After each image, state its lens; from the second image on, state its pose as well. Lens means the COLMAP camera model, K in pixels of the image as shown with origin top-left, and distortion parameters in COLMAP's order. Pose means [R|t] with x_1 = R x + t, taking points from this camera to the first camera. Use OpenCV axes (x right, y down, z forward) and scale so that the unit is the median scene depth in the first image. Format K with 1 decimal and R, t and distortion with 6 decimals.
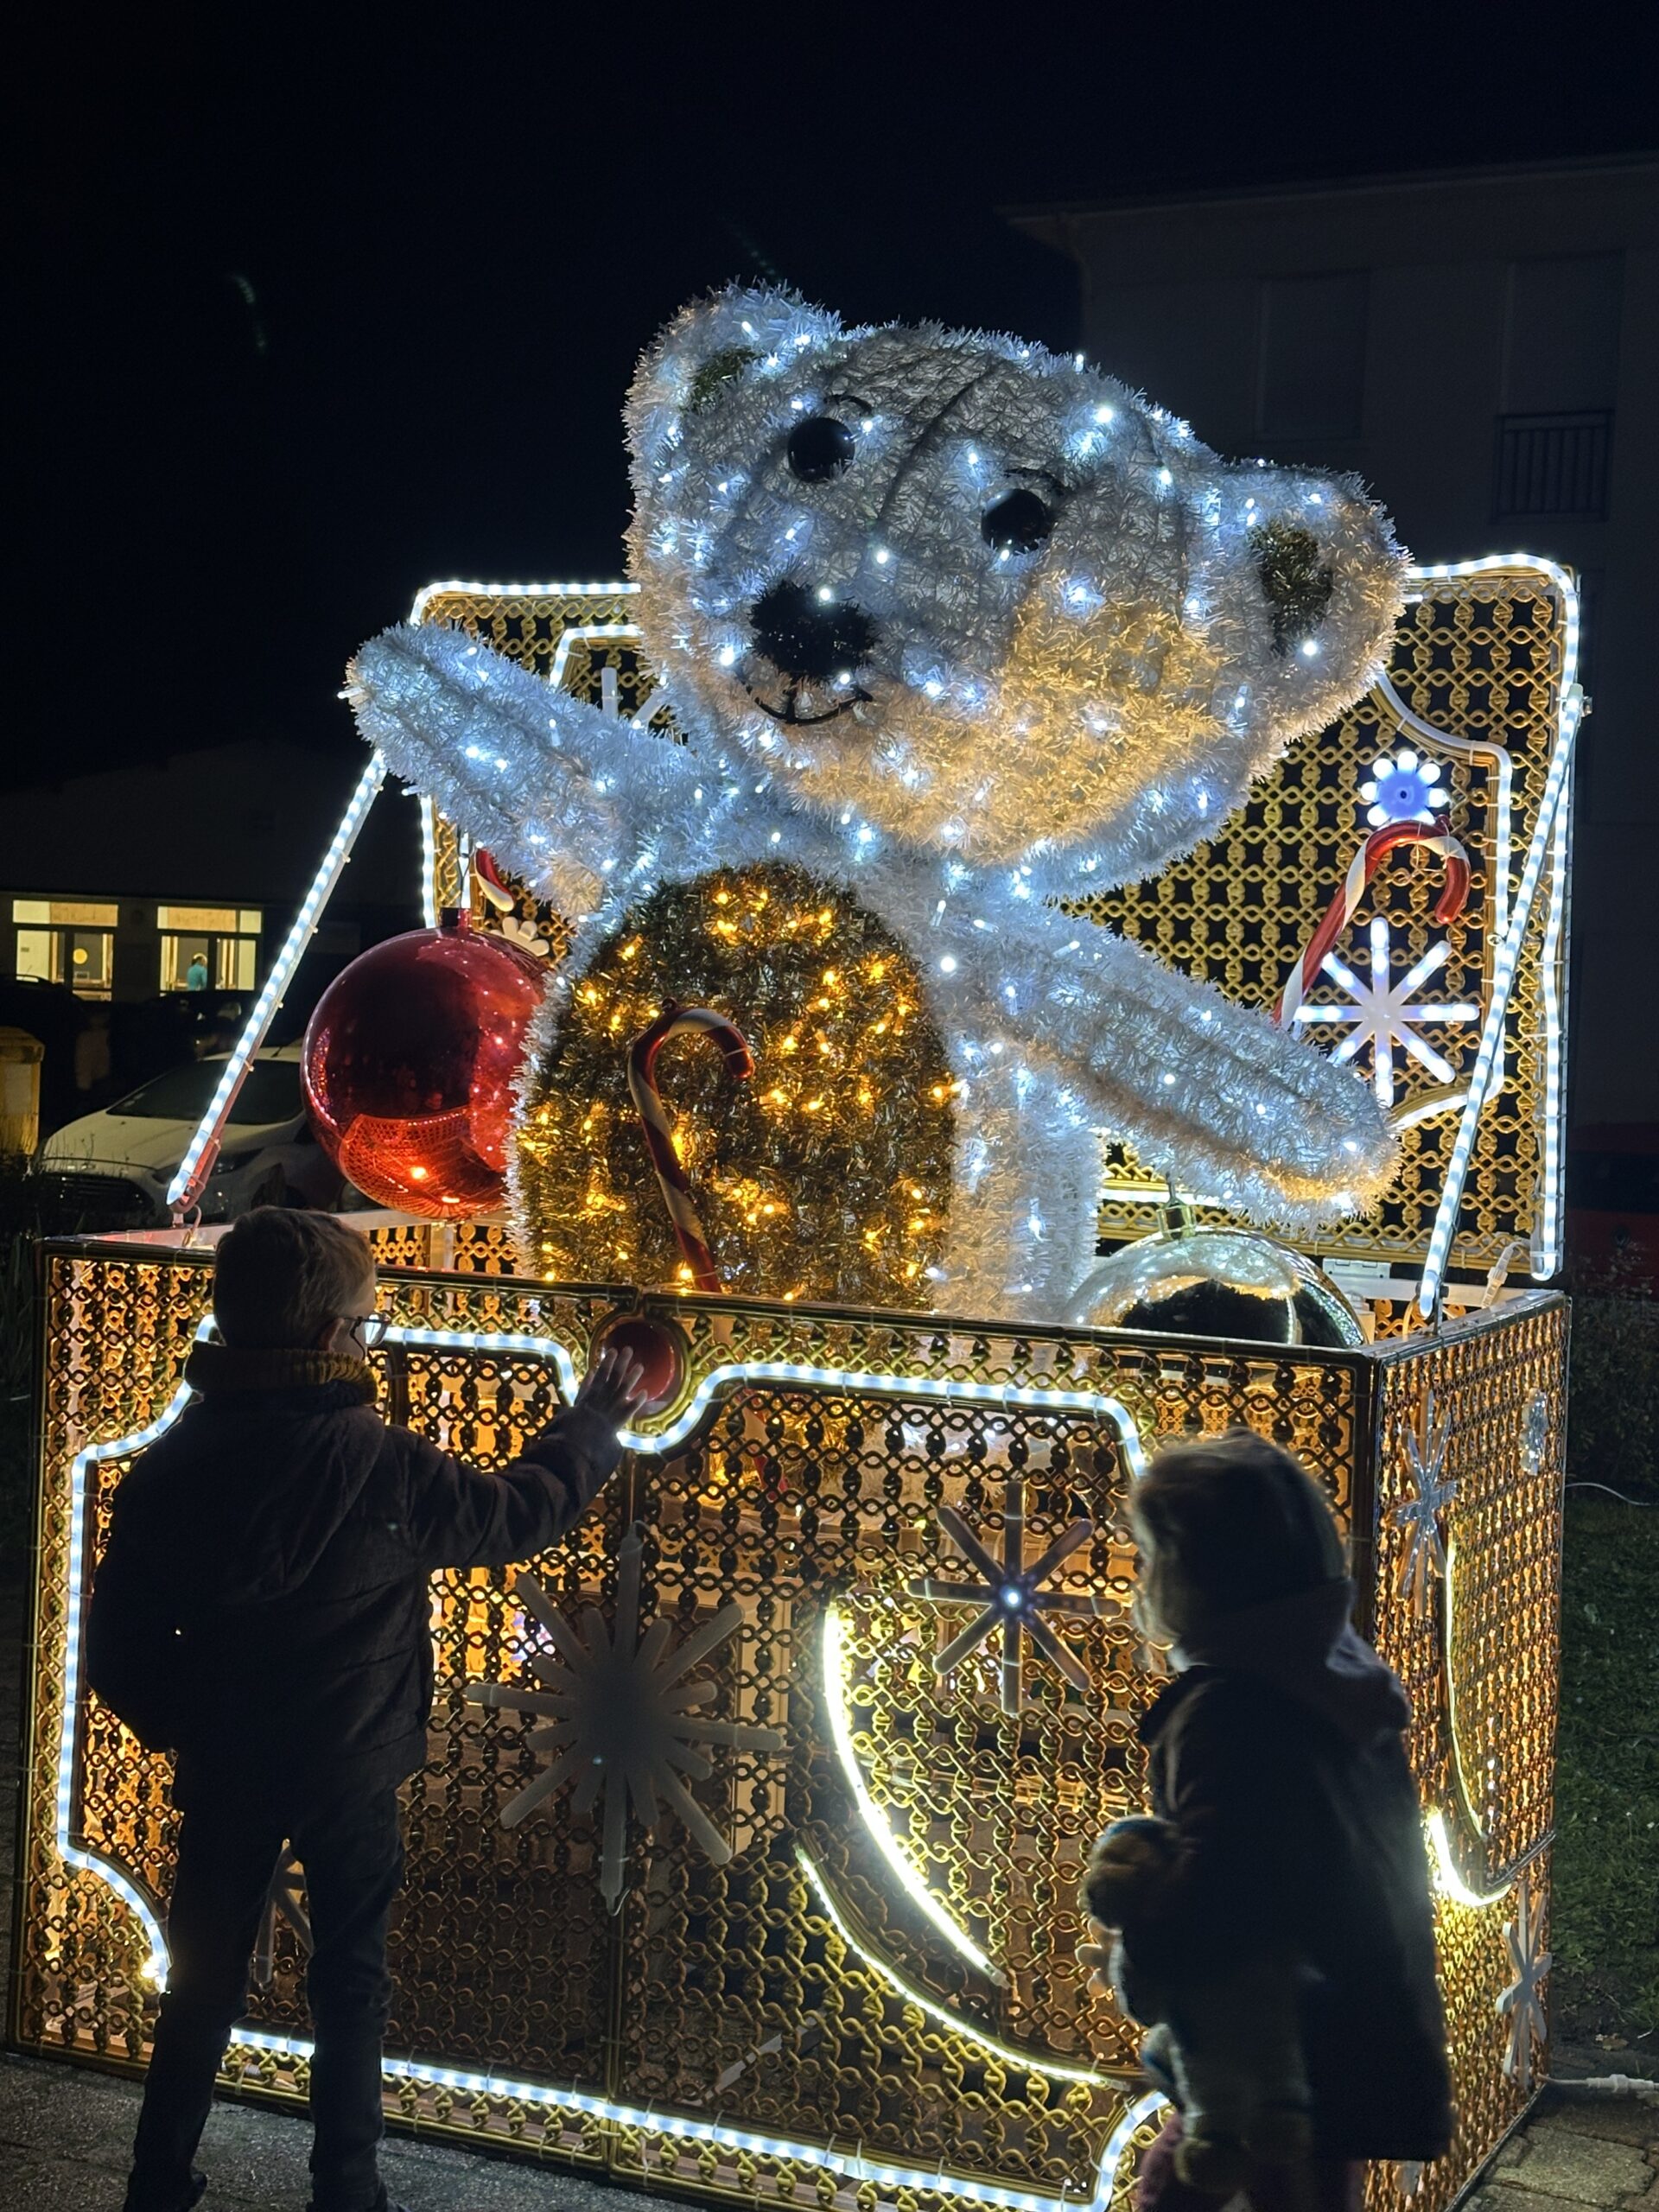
lens RADIAL K [[3175.9, 0, 829.5], [0, 3175.9, 1106.0], [0, 0, 1]] dist [0.146116, 0.133740]
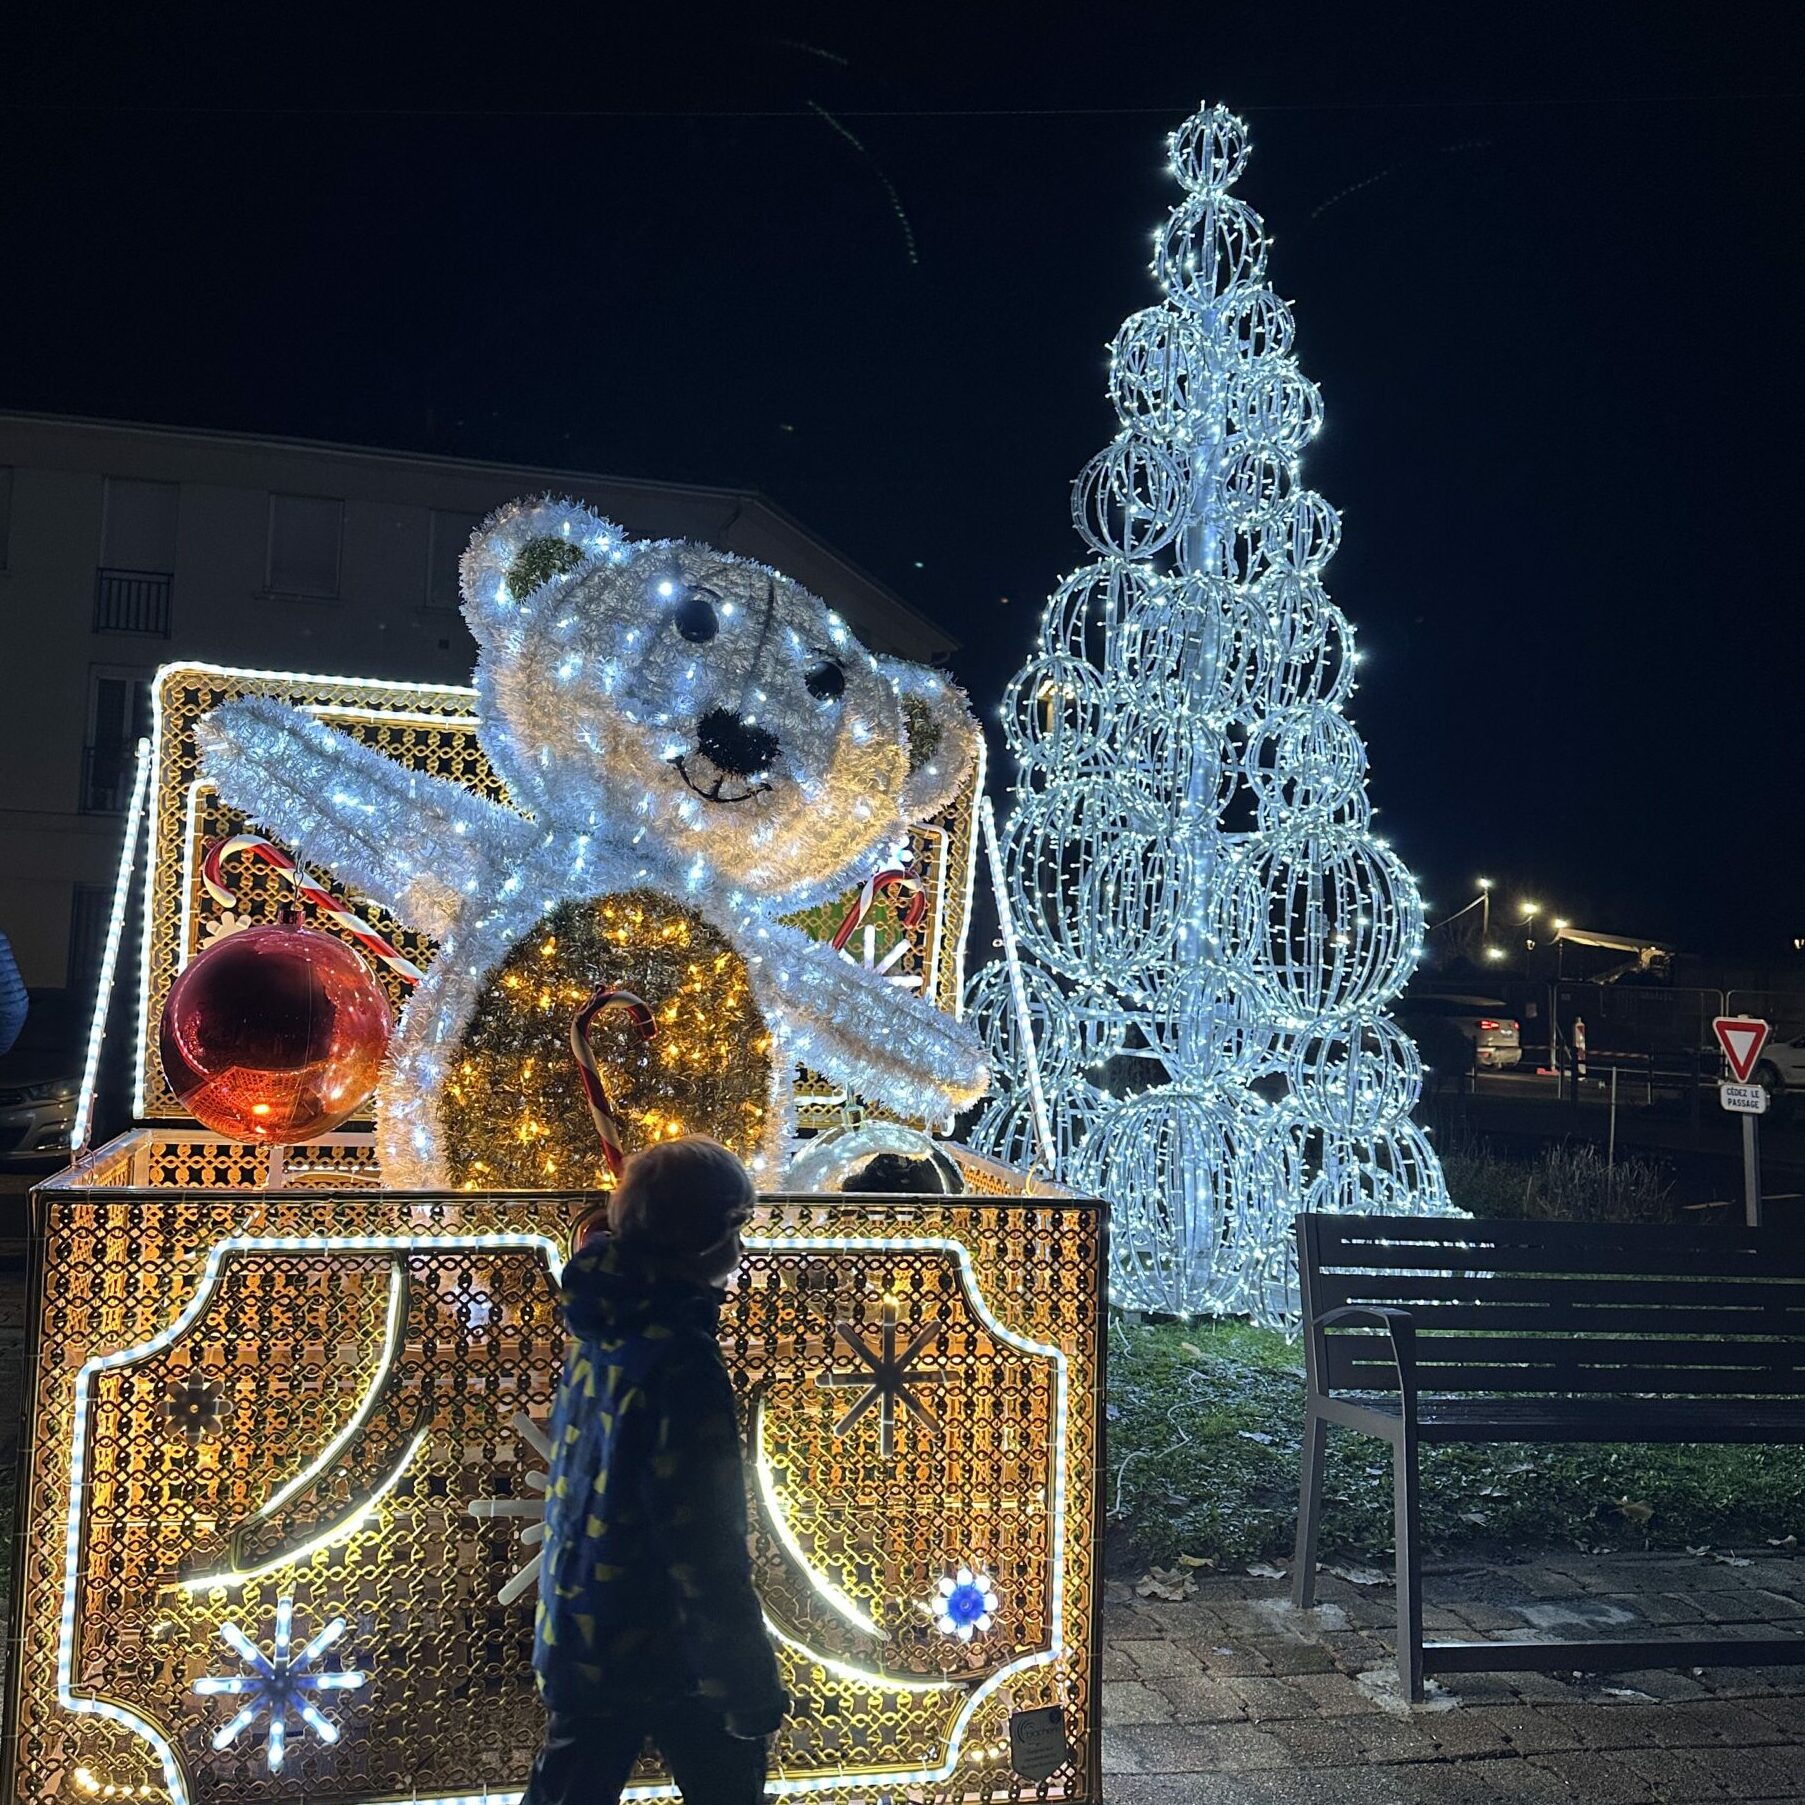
lens RADIAL K [[1805.3, 0, 897.1], [0, 1805.3, 862.6], [0, 0, 1]] dist [0.163258, -0.331726]
pose [[0.783319, 0.029202, 0.620934, -0.450479], [0.011345, 0.998058, -0.061251, -0.036659], [-0.621516, 0.055024, 0.781466, 0.270040]]
